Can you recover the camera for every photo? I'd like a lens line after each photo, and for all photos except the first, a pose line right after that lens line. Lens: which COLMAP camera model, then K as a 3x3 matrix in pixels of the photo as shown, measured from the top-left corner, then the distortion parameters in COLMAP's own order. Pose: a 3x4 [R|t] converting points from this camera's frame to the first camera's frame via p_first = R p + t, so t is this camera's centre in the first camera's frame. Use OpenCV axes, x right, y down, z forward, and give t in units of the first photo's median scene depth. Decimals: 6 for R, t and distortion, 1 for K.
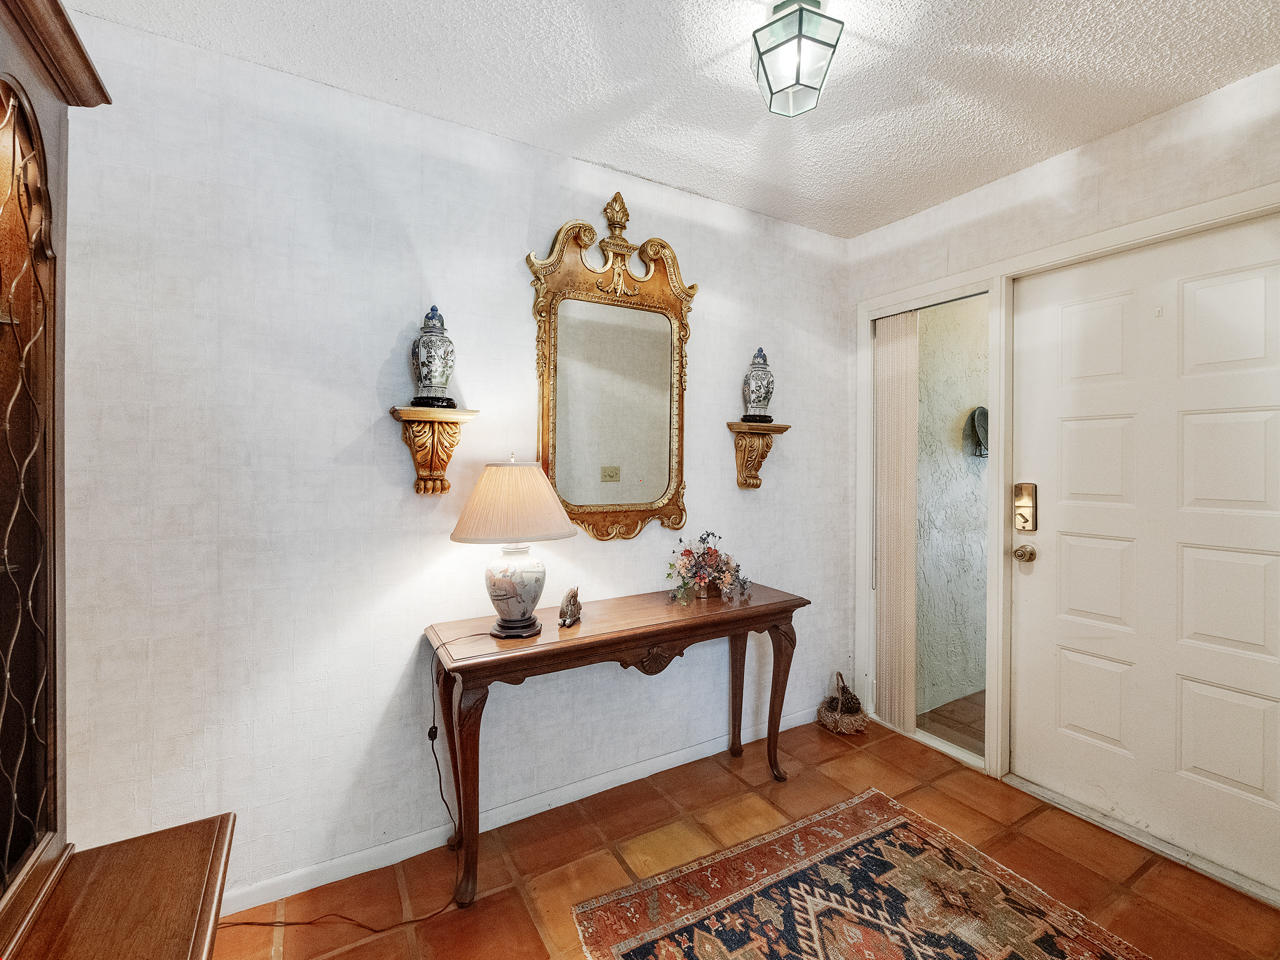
lens RADIAL K [[550.2, 0, 637.3], [0, 550.2, 460.1], [0, 0, 1]] dist [-0.003066, 0.000070]
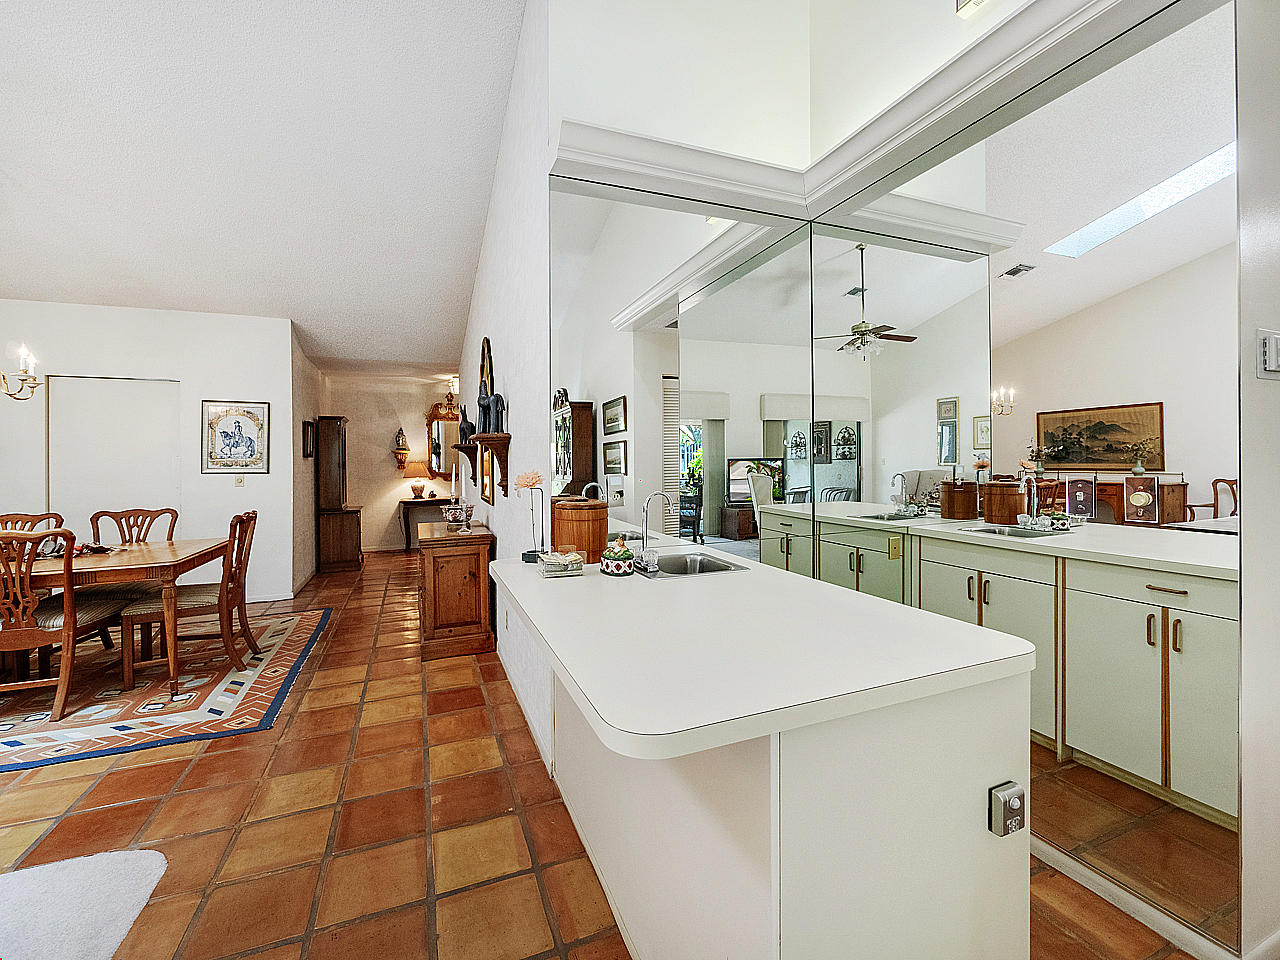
lens RADIAL K [[550.2, 0, 637.3], [0, 550.2, 460.1], [0, 0, 1]] dist [-0.003066, 0.000070]
pose [[0.989902, -0.016899, -0.140741, 2.082312], [0.017211, 0.999851, 0.001006, 0.015286], [0.140703, -0.003418, 0.990046, -3.050694]]
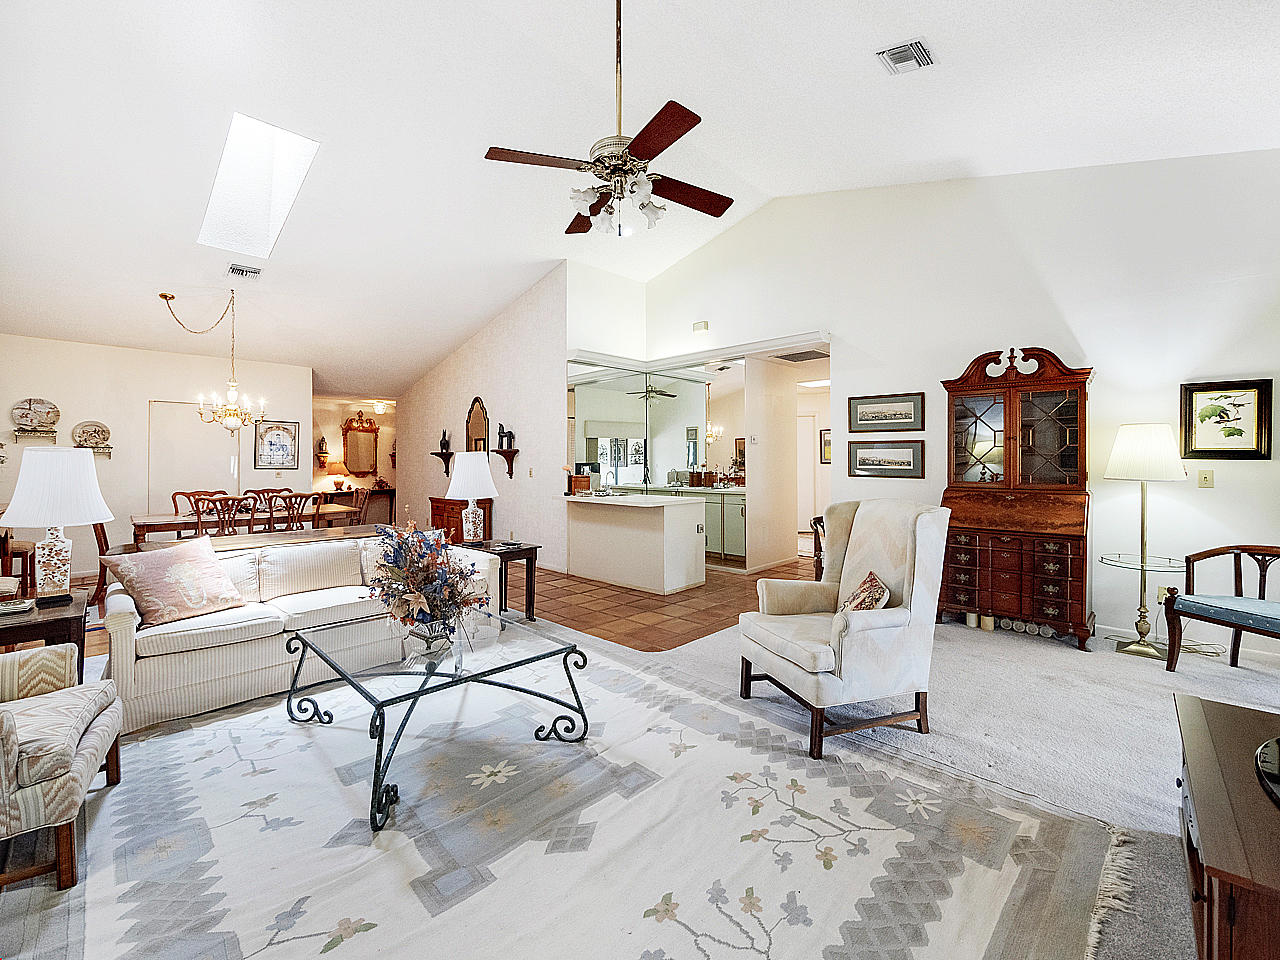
lens RADIAL K [[527.9, 0, 636.2], [0, 527.9, 461.2], [0, 0, 1]] dist [-0.000871, 0.000014]
pose [[0.964699, -0.007662, 0.263243, 1.309540], [0.008533, 0.999961, -0.002164, 0.024361], [-0.263217, 0.004334, 0.964727, -5.058386]]
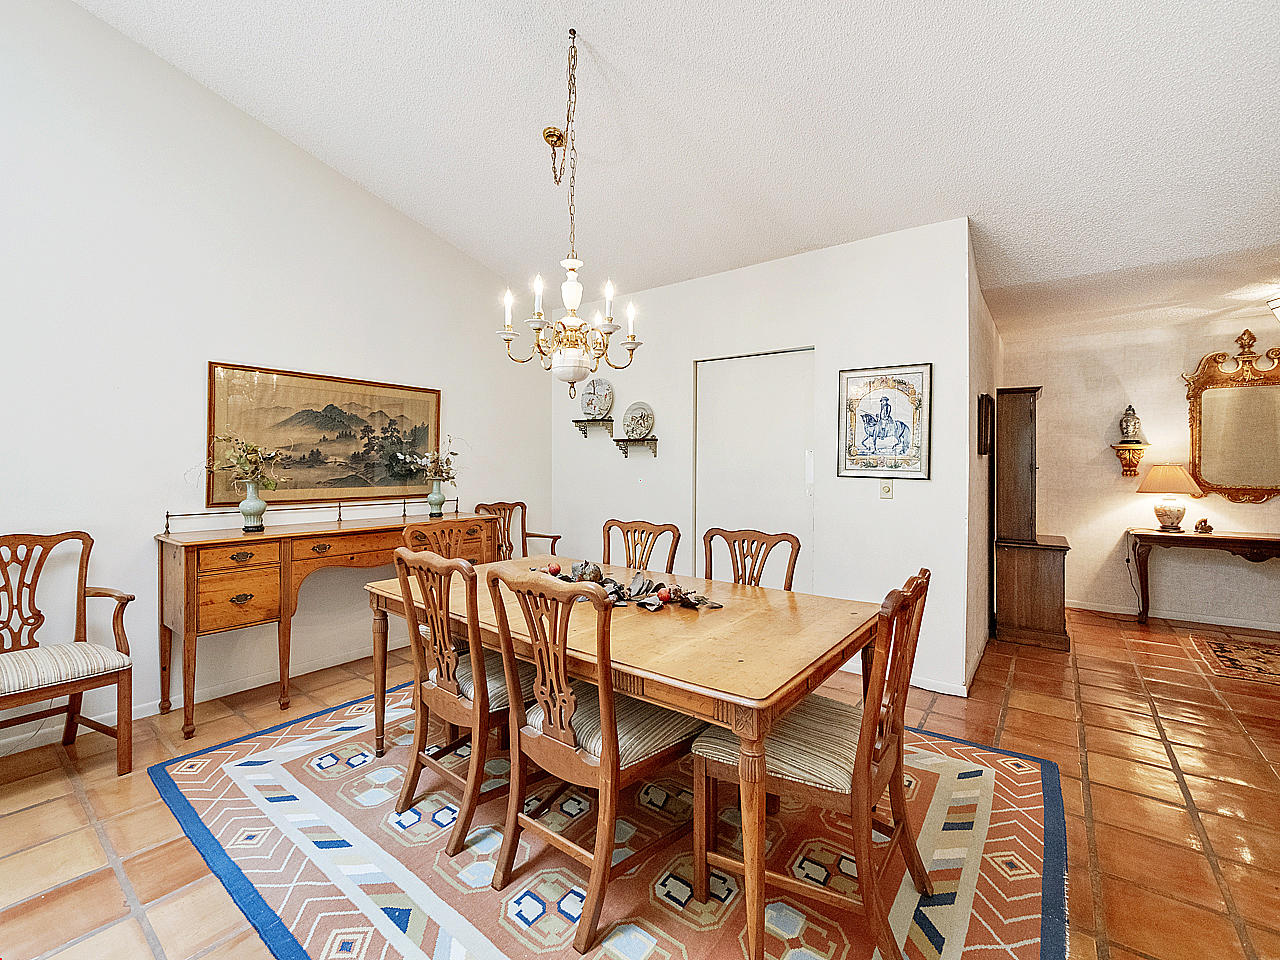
lens RADIAL K [[550.2, 0, 637.3], [0, 550.2, 460.1], [0, 0, 1]] dist [-0.003066, 0.000070]
pose [[0.381489, -0.009034, -0.924329, 1.097521], [-0.000770, 0.999949, -0.010091, 0.010458], [0.924373, 0.004561, 0.381463, -2.070034]]
